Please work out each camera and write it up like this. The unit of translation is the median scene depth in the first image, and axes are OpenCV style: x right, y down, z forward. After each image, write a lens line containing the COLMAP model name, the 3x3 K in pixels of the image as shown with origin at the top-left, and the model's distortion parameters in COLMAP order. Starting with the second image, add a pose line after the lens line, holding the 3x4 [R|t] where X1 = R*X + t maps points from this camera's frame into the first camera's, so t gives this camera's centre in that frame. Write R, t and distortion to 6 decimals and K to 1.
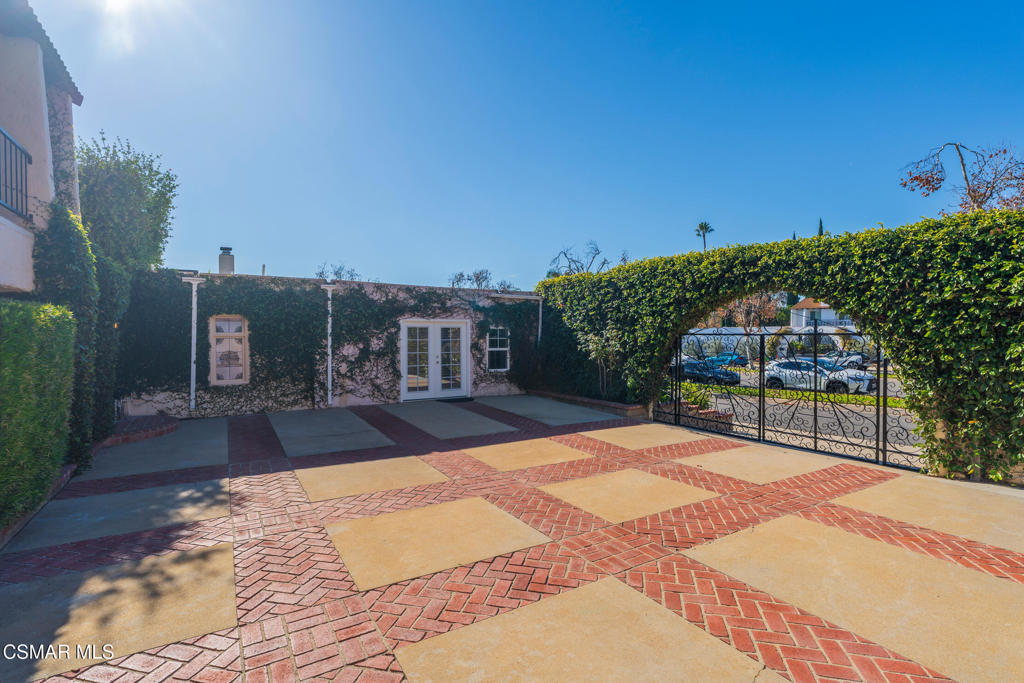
lens RADIAL K [[485.8, 0, 509.6], [0, 485.8, 337.9], [0, 0, 1]] dist [0.002480, -0.000435]
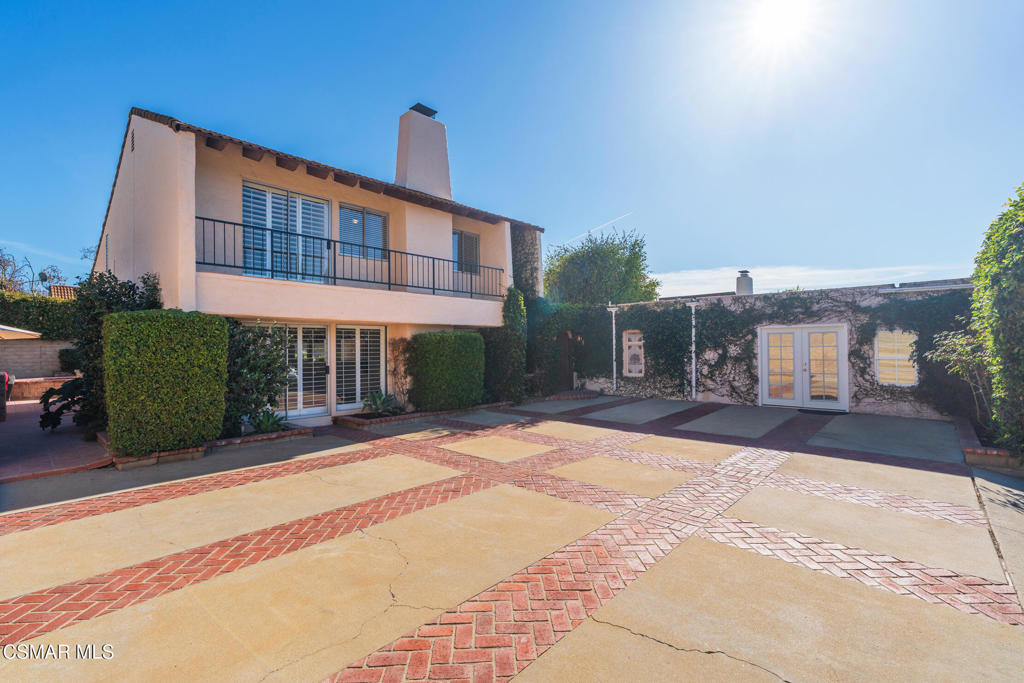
lens RADIAL K [[459.3, 0, 506.7], [0, 459.3, 340.8], [0, 0, 1]] dist [-0.005553, -0.000159]
pose [[0.271288, -0.014100, -0.962395, 0.620877], [0.003082, 0.999900, -0.013781, 0.003966], [0.962493, 0.000772, 0.271305, 0.216601]]
